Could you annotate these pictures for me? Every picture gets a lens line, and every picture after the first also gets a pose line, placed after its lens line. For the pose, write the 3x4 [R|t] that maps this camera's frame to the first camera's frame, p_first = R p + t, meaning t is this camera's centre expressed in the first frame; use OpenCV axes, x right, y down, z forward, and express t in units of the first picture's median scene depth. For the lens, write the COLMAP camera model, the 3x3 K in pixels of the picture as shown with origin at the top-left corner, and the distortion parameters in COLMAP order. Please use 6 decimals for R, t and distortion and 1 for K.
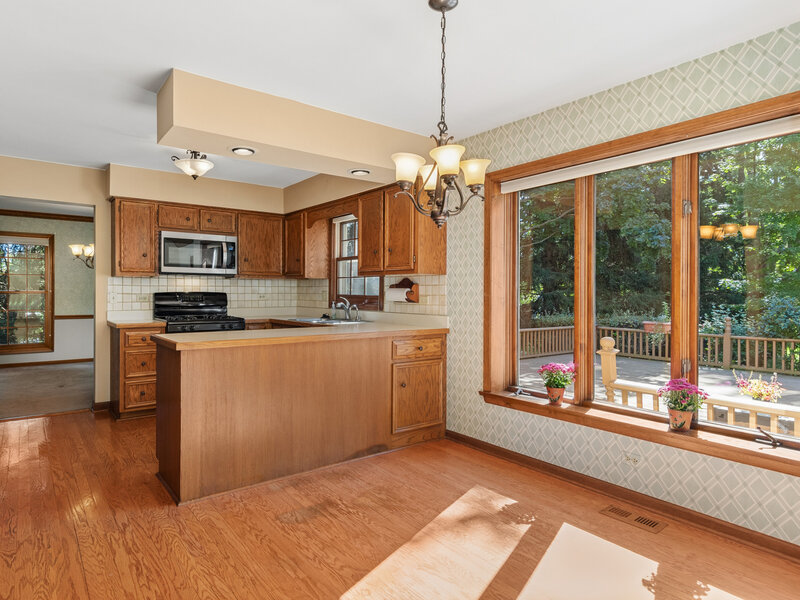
lens RADIAL K [[477.8, 0, 397.4], [0, 477.8, 294.9], [0, 0, 1]] dist [0.006902, 0.000724]
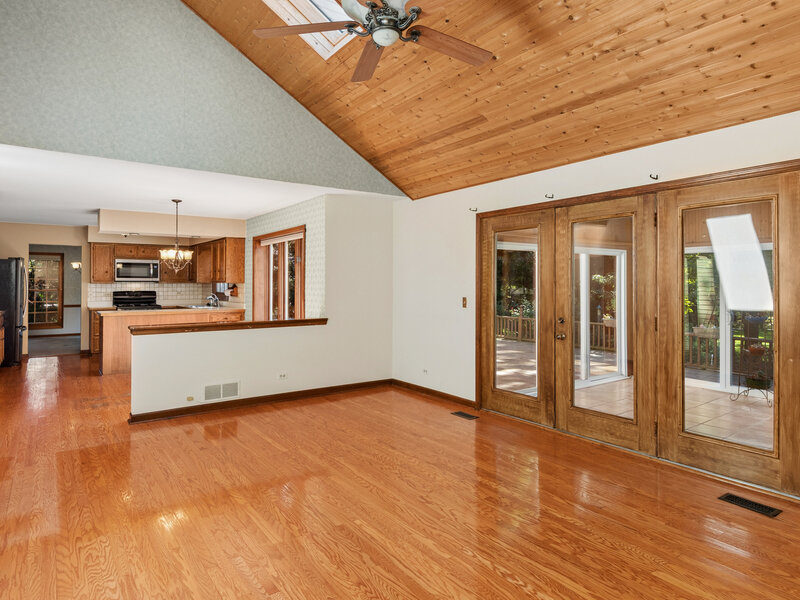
lens RADIAL K [[484.5, 0, 398.5], [0, 484.5, 279.4], [0, 0, 1]] dist [0.002879, 0.000537]
pose [[0.999403, -0.004886, -0.034189, 0.671588], [0.004348, 0.999866, -0.015810, -0.017633], [0.034261, 0.015652, 0.999290, -0.851331]]
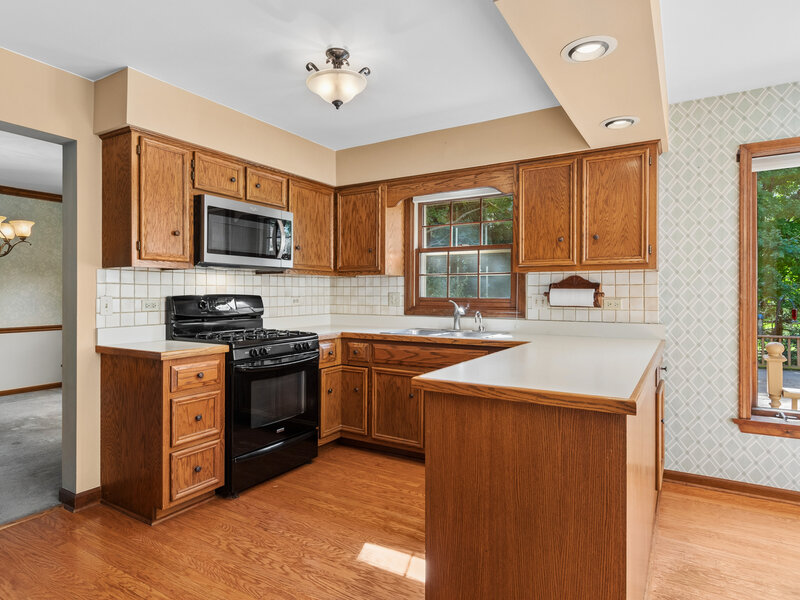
lens RADIAL K [[477.8, 0, 397.4], [0, 477.8, 294.9], [0, 0, 1]] dist [0.006902, 0.000724]
pose [[0.936106, -0.004493, 0.351690, -0.462815], [0.005511, 0.999983, -0.001894, -0.003615], [-0.351676, 0.003711, 0.936114, 0.334372]]
